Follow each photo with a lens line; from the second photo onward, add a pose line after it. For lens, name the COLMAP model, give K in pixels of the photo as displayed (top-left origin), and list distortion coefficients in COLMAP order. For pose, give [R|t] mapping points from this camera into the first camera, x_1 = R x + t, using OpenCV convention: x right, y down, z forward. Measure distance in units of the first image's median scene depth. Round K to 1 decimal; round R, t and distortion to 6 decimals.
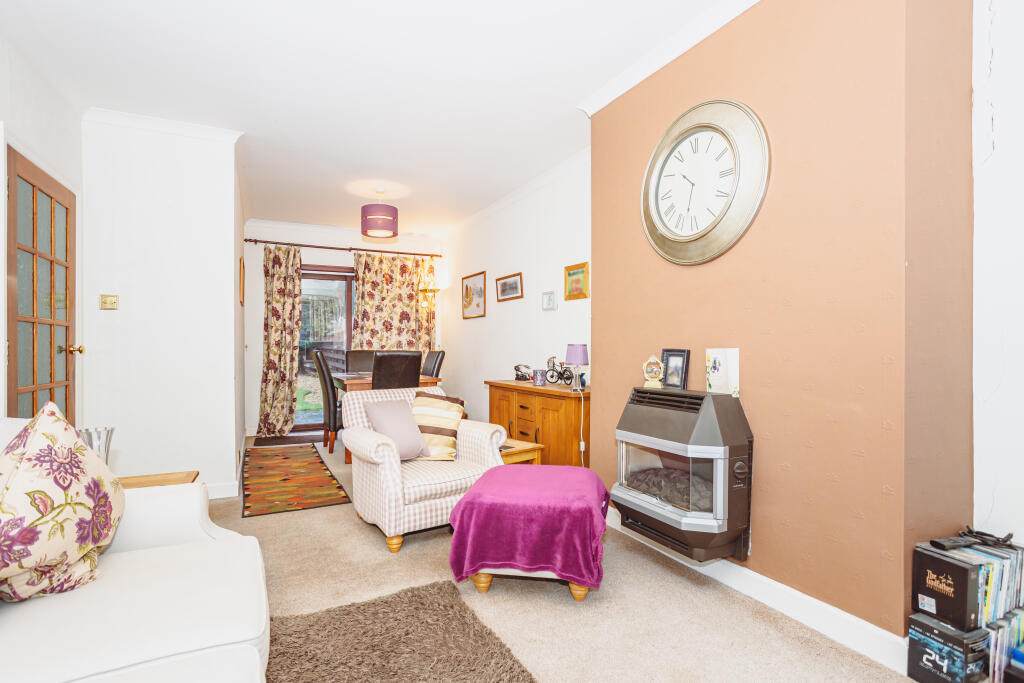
lens RADIAL K [[507.9, 0, 511.6], [0, 507.9, 343.3], [0, 0, 1]] dist [-0.016592, 0.014231]
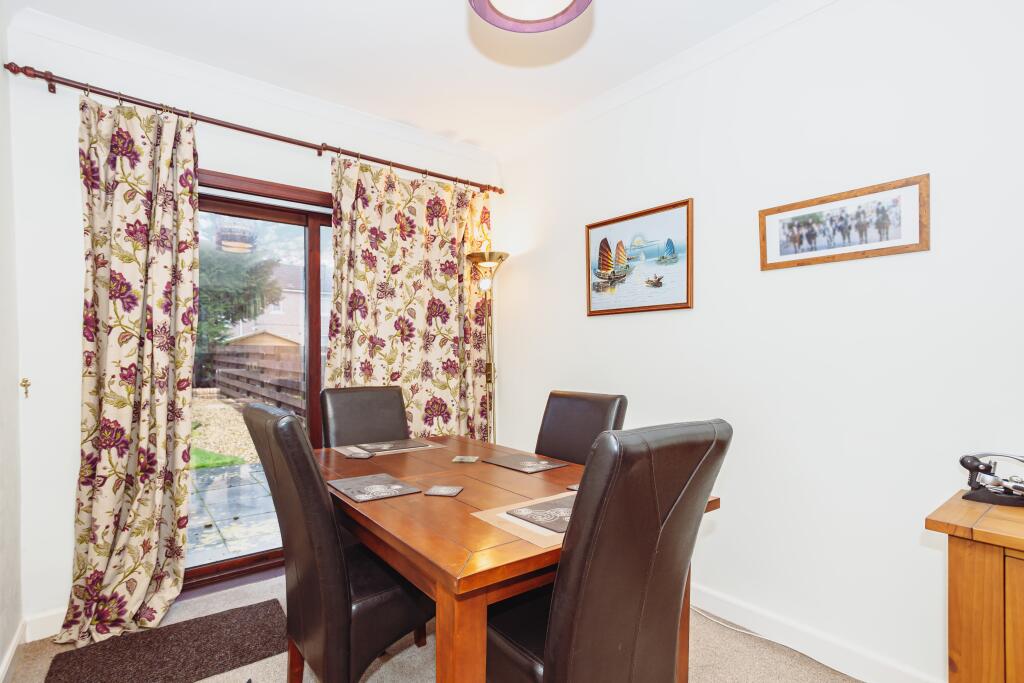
lens RADIAL K [[507.9, 0, 516.0], [0, 507.9, 361.0], [0, 0, 1]] dist [-0.016592, 0.014231]
pose [[0.979350, -0.002014, 0.202163, -0.259348], [-0.002073, 0.999798, 0.020004, -0.016478], [-0.202162, -0.020010, 0.979148, 0.580440]]
